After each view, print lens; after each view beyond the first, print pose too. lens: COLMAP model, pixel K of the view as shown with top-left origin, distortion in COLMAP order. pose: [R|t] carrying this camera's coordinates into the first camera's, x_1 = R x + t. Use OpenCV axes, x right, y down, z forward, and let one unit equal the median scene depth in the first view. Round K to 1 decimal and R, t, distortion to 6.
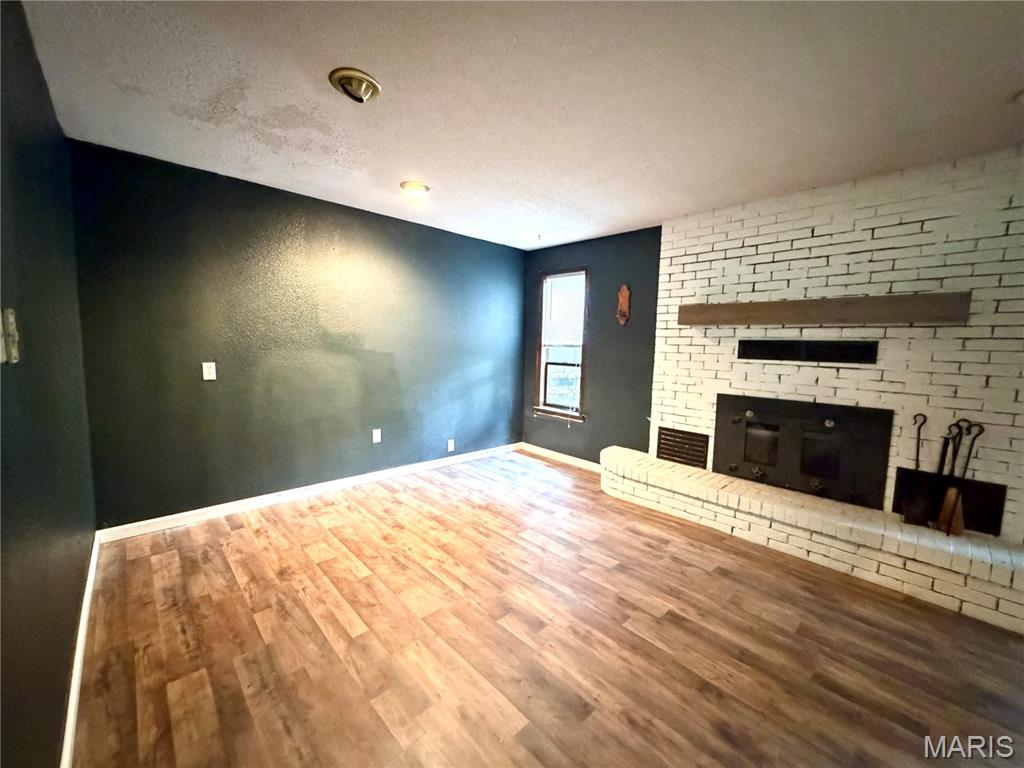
lens RADIAL K [[410.0, 0, 509.7], [0, 410.0, 382.8], [0, 0, 1]] dist [0.003586, 0.000356]
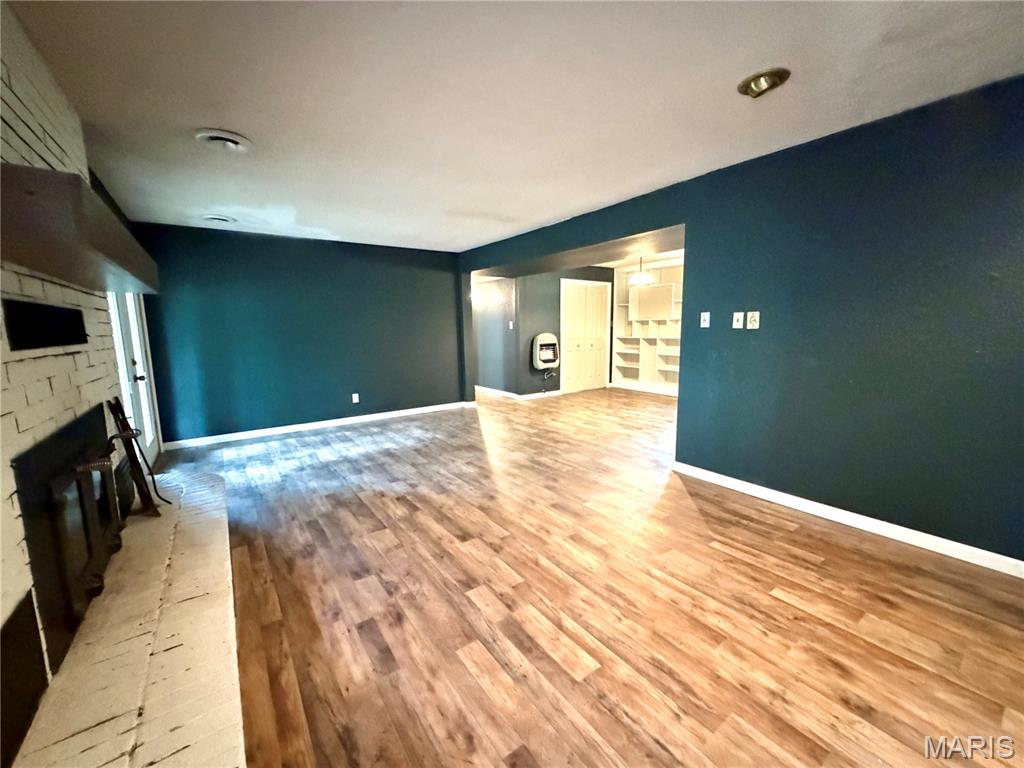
lens RADIAL K [[410.0, 0, 509.4], [0, 410.0, 381.5], [0, 0, 1]] dist [0.003586, 0.000356]
pose [[-0.990928, -0.026898, 0.131676, 0.080916], [0.003982, 0.973461, 0.228816, -0.132402], [-0.134336, 0.227265, -0.964523, 1.508028]]
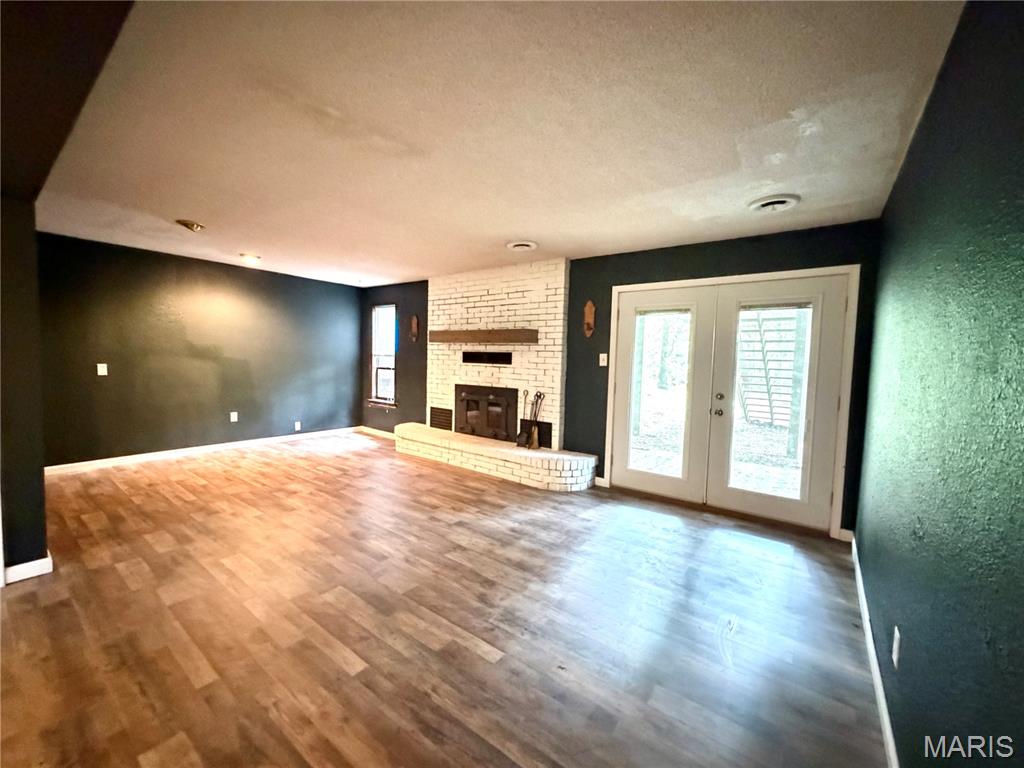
lens RADIAL K [[410.0, 0, 508.9], [0, 410.0, 383.7], [0, 0, 1]] dist [0.003586, 0.000356]
pose [[0.986698, -0.007344, 0.162398, 0.542709], [0.012179, 0.999511, -0.028799, 0.090025], [-0.162107, 0.030394, 0.986305, -0.797945]]
